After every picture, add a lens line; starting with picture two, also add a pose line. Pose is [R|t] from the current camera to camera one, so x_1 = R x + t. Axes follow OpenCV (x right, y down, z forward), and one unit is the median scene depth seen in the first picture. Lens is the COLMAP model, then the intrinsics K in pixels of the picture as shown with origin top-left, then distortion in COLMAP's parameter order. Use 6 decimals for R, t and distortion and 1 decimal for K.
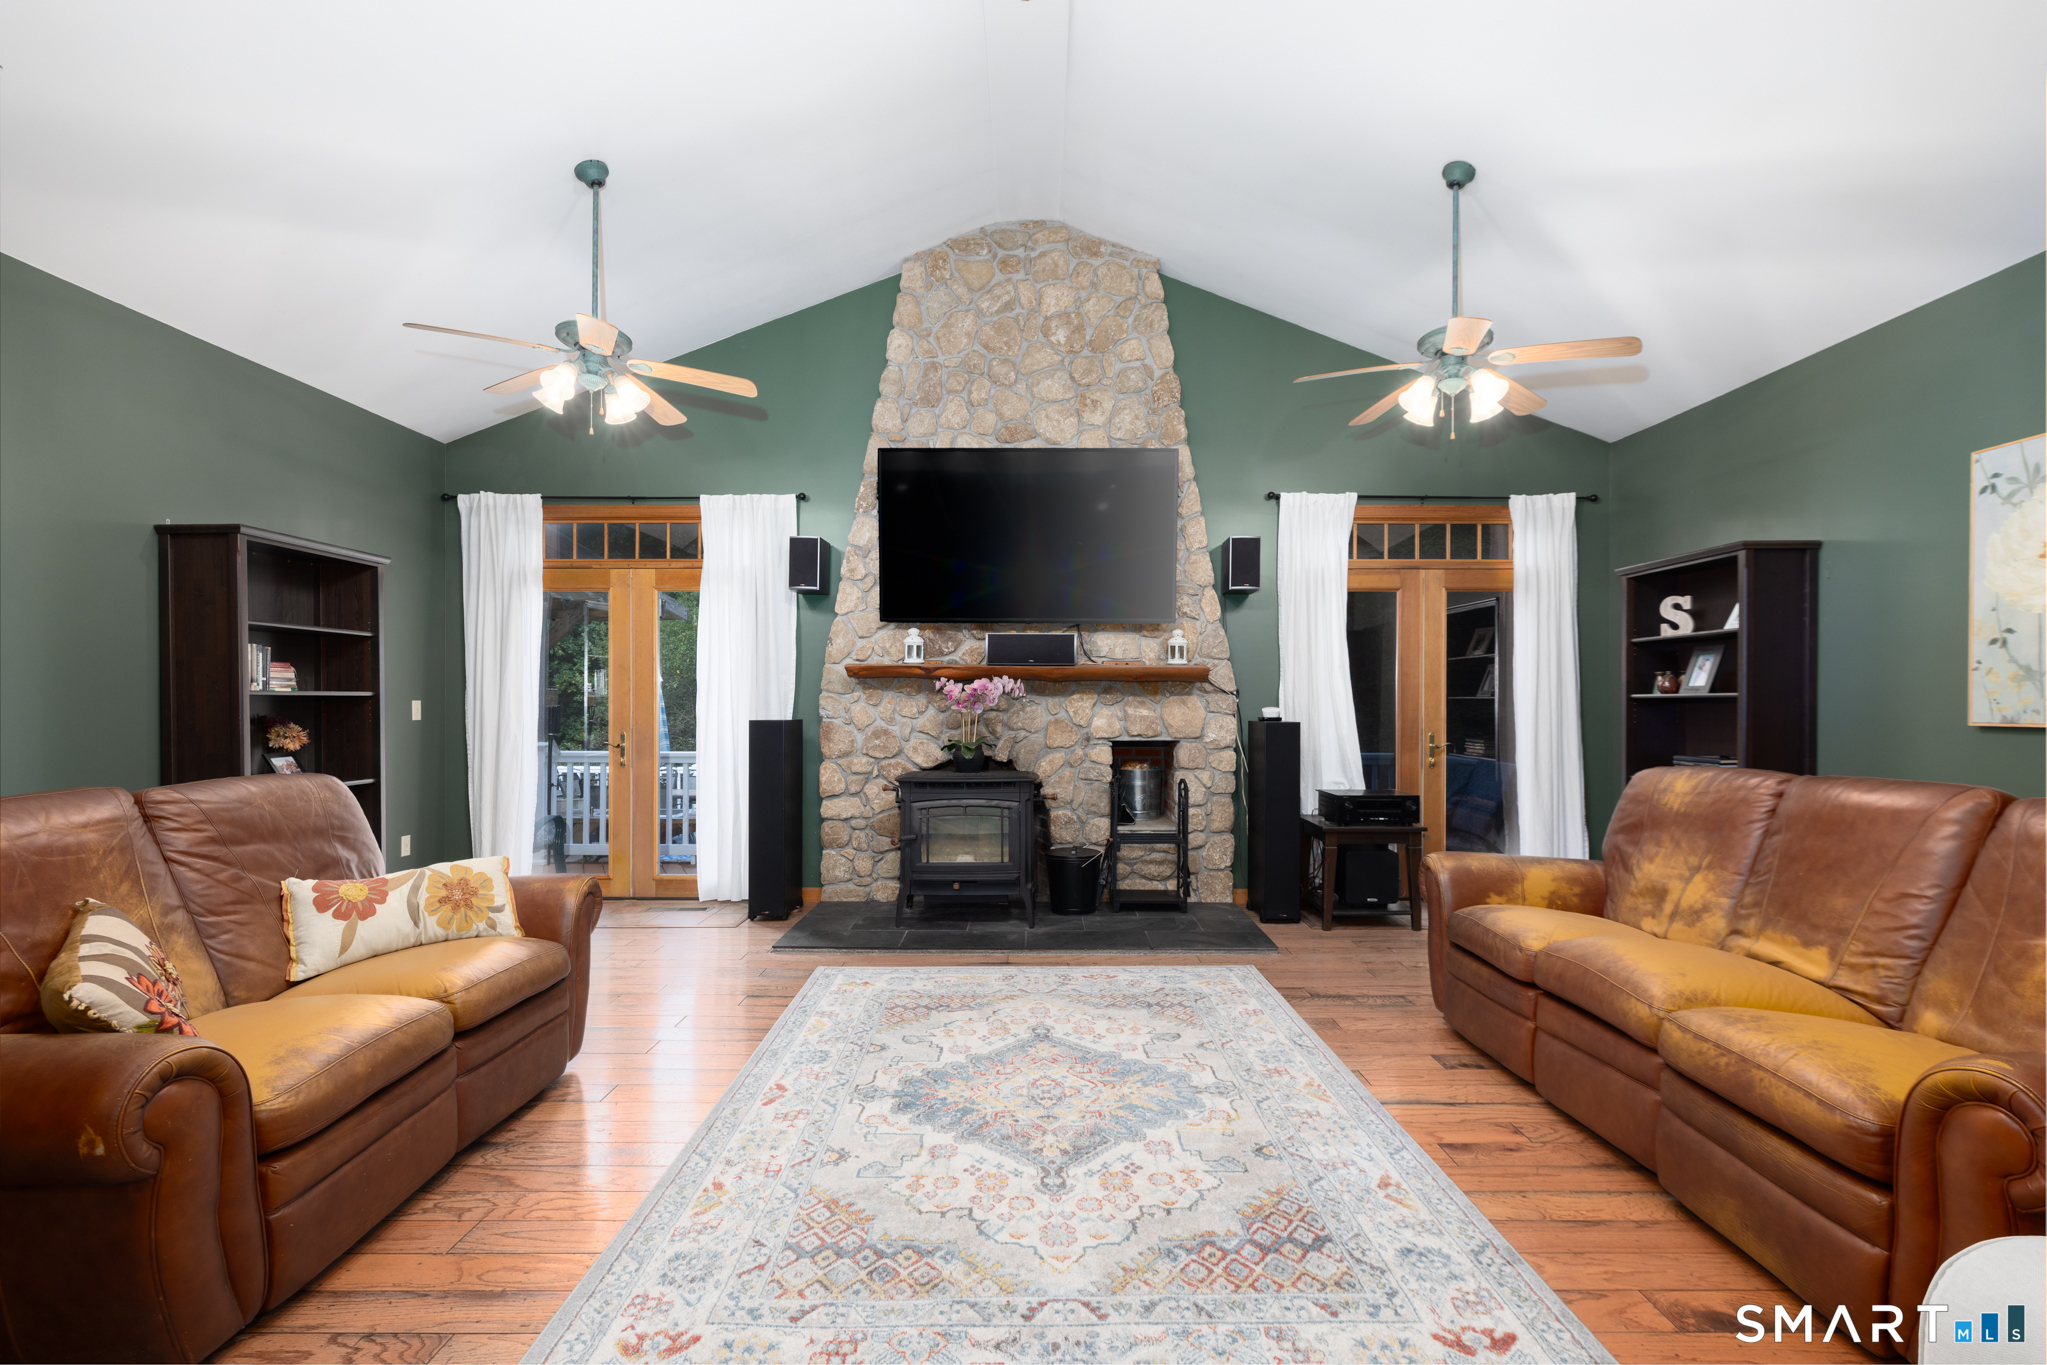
lens RADIAL K [[942.1, 0, 1019.2], [0, 942.1, 699.1], [0, 0, 1]] dist [-0.001005, -0.000044]
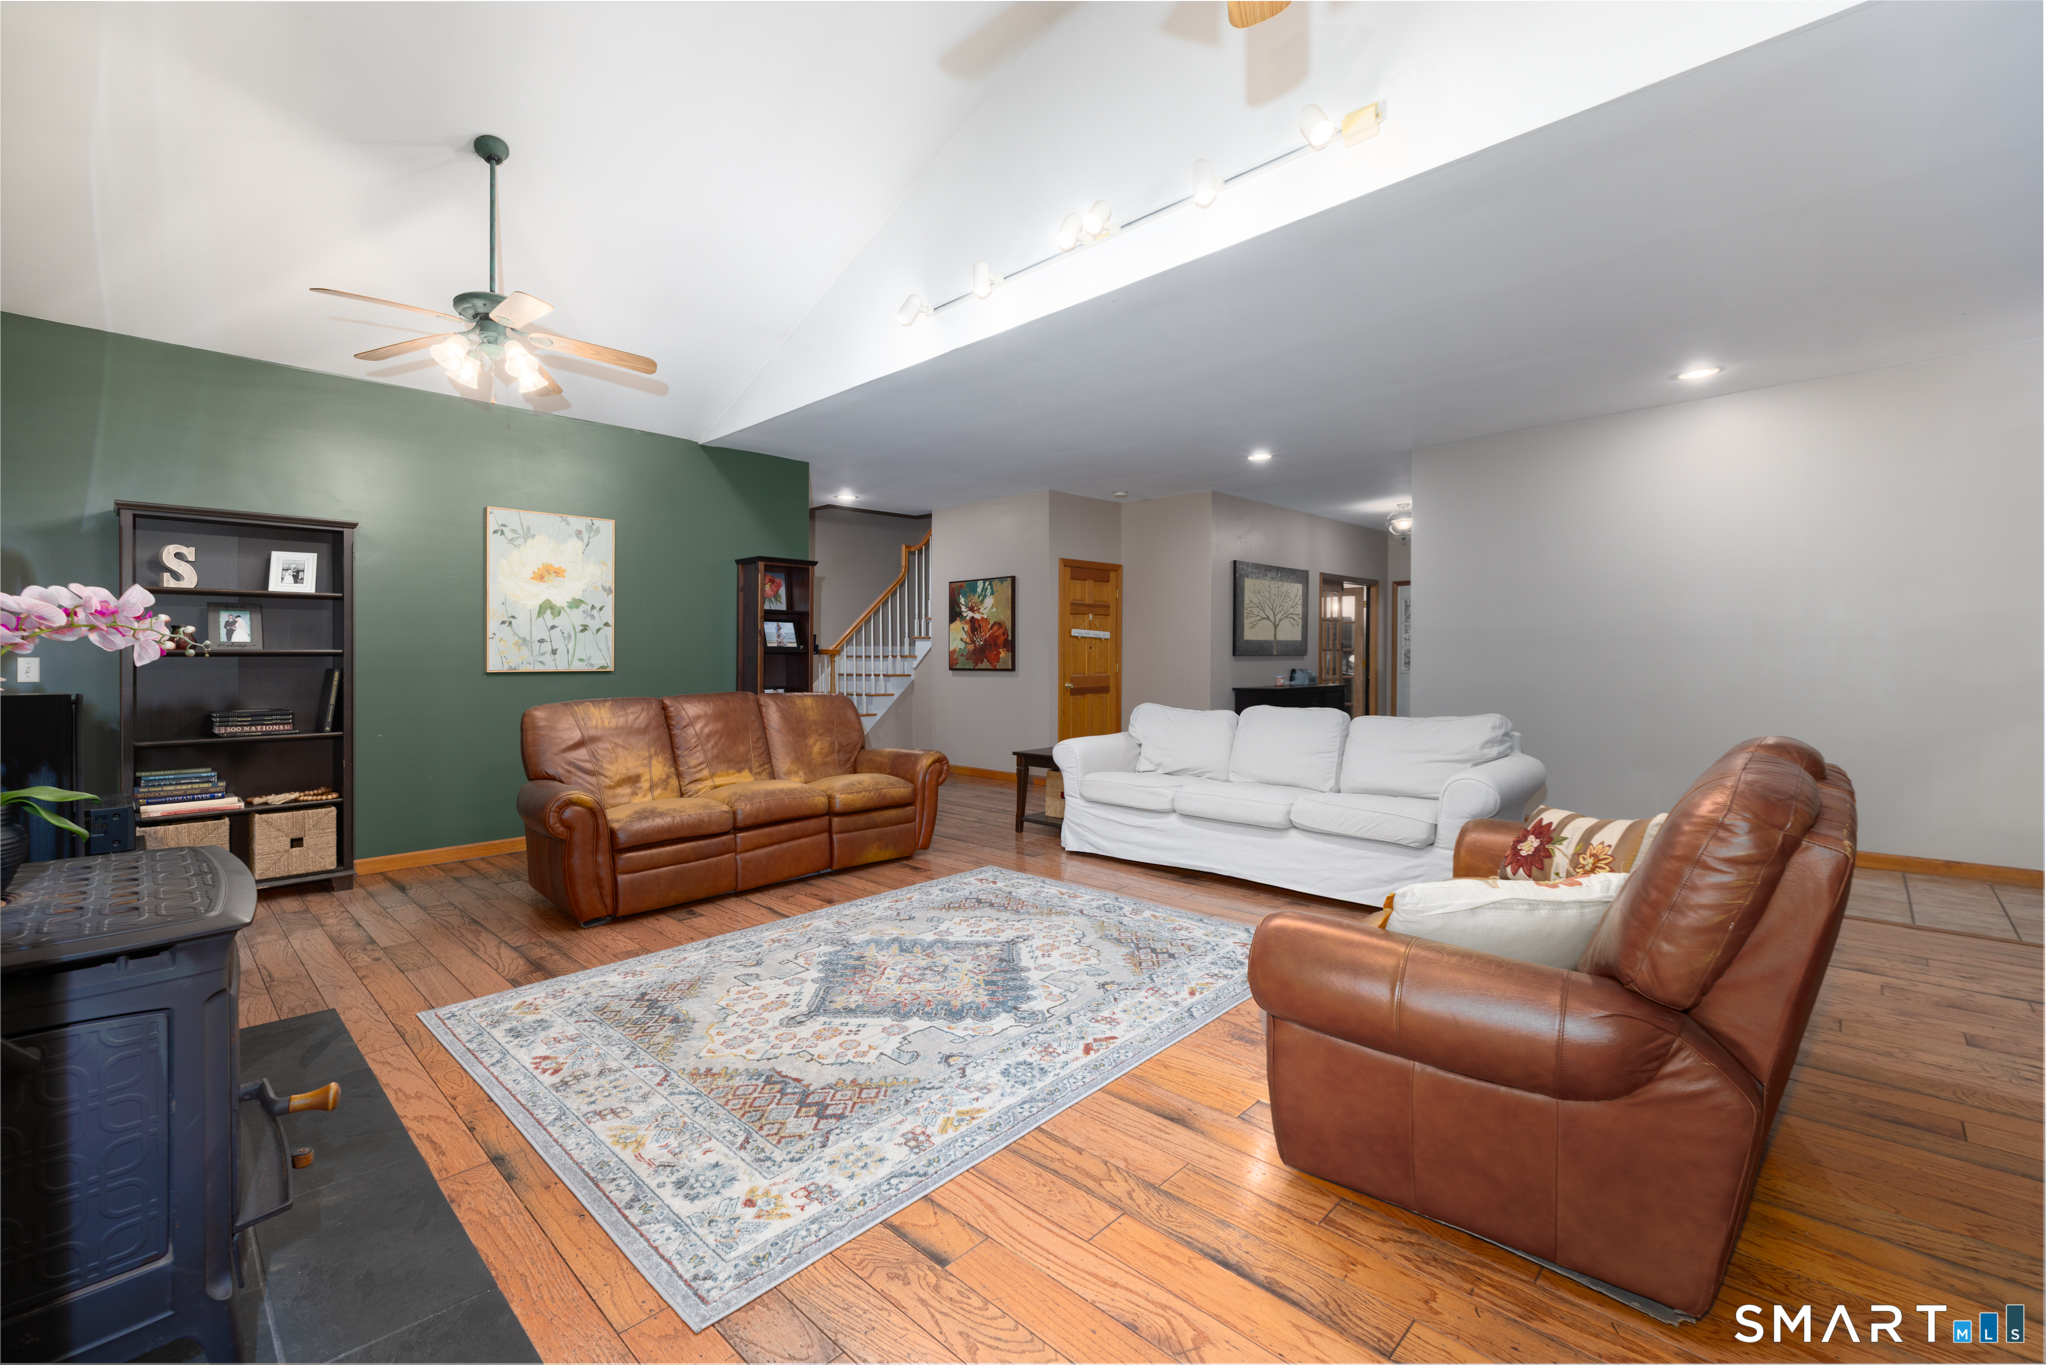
lens RADIAL K [[860.6, 0, 1026.4], [0, 860.6, 669.7], [0, 0, 1]] dist [-0.001867, 0.000753]
pose [[-0.743449, -0.007392, 0.668752, -0.494529], [-0.000970, 0.999950, 0.009973, 0.005830], [-0.668792, 0.006766, -0.743418, 1.053643]]
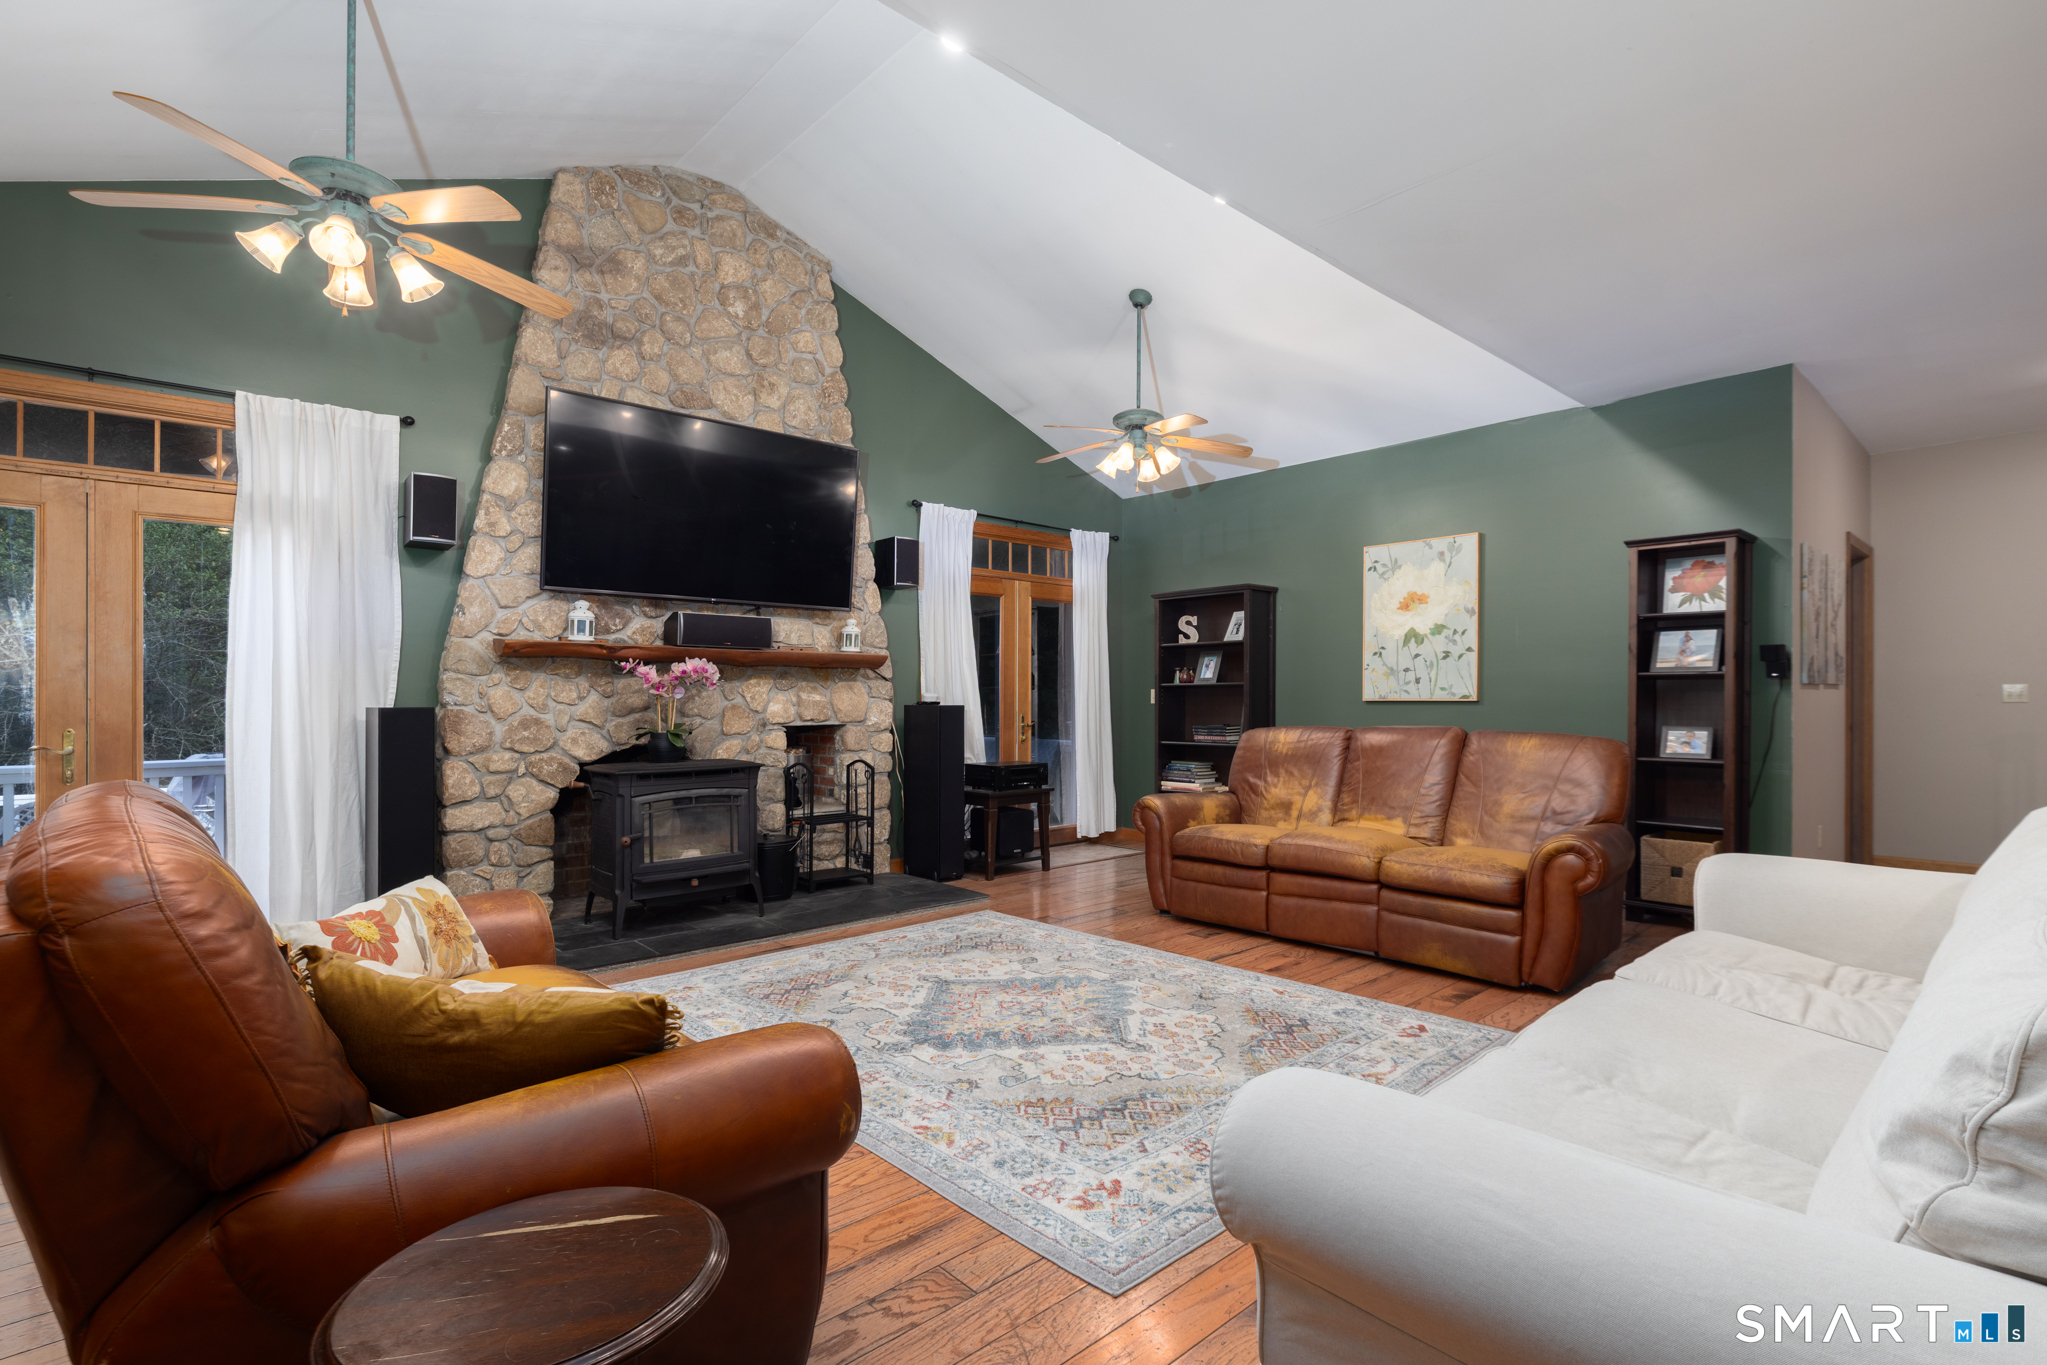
lens RADIAL K [[988.9, 0, 1078.2], [0, 988.9, 693.9], [0, 0, 1]] dist [-0.006004, -0.000337]
pose [[0.709519, 0.001697, 0.704685, -0.484089], [-0.000399, 0.999998, -0.002007, 0.013775], [-0.704686, 0.001142, 0.709518, 0.040045]]
